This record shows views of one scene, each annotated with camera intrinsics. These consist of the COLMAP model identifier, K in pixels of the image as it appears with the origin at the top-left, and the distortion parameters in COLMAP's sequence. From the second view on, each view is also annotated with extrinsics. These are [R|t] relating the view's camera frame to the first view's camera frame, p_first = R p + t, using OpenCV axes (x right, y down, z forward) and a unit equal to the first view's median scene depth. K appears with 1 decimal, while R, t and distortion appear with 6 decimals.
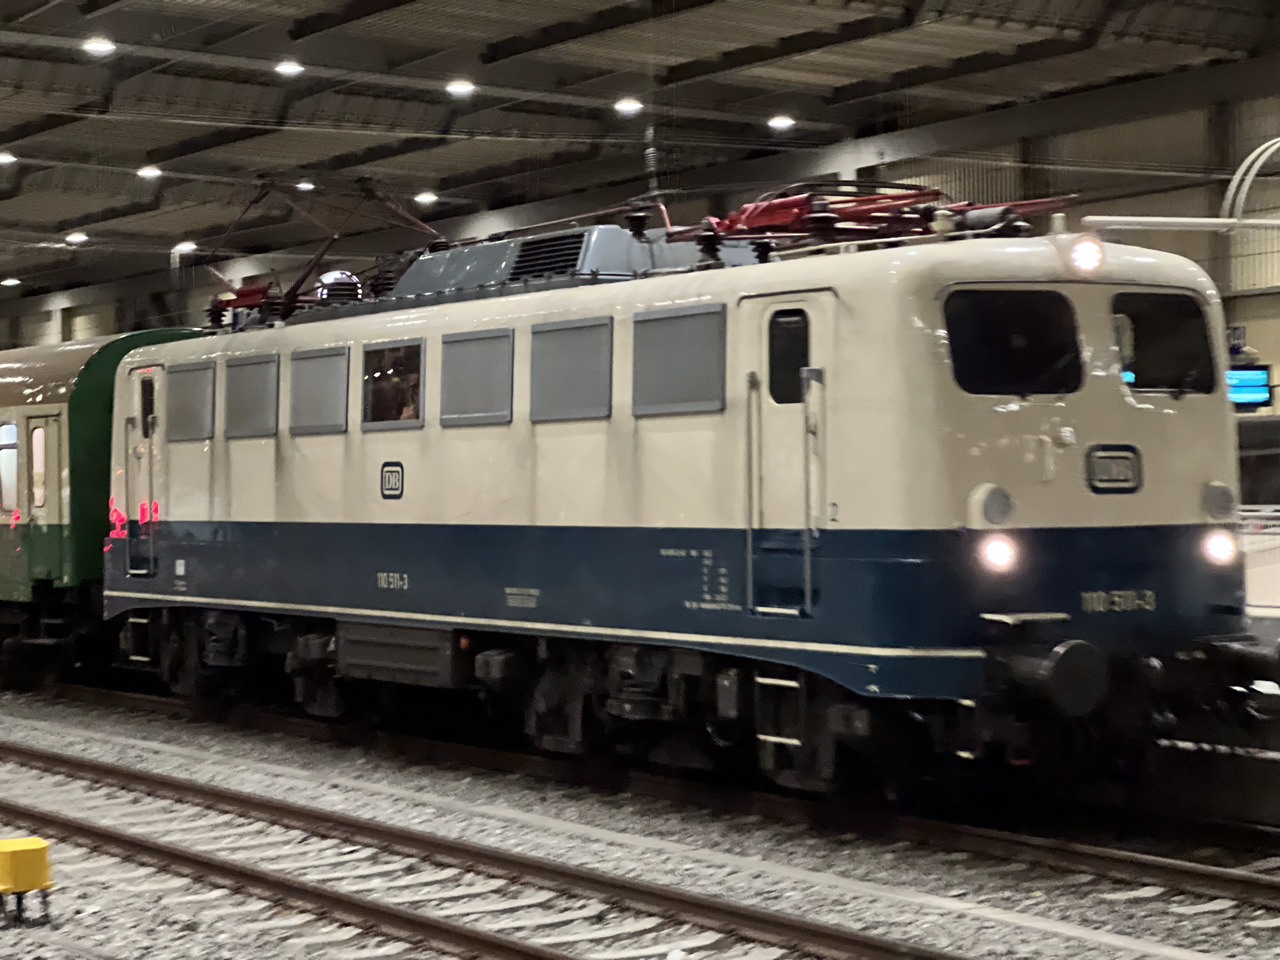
lens RADIAL K [[2849.0, 0, 636.6], [0, 2849.0, 478.7], [0, 0, 1]] dist [0.183940, 0.726433]
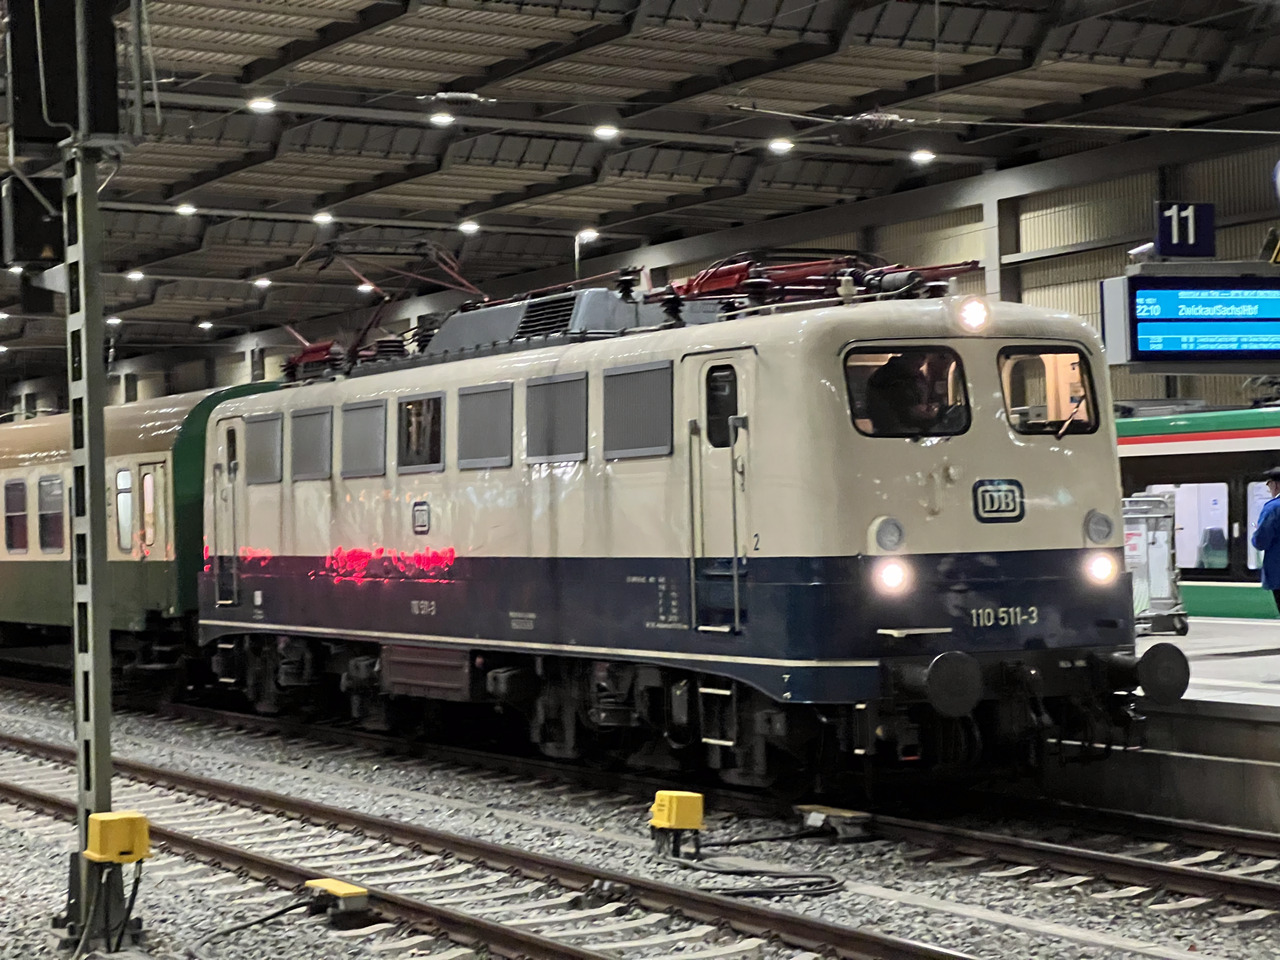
lens RADIAL K [[2854.4, 0, 606.7], [0, 2854.4, 456.6], [0, 0, 1]] dist [0.173639, 0.755423]
pose [[0.996388, -0.016851, -0.083225, 0.089084], [0.015420, 0.999723, -0.017805, -0.002569], [0.083502, 0.016457, 0.996372, -0.126203]]
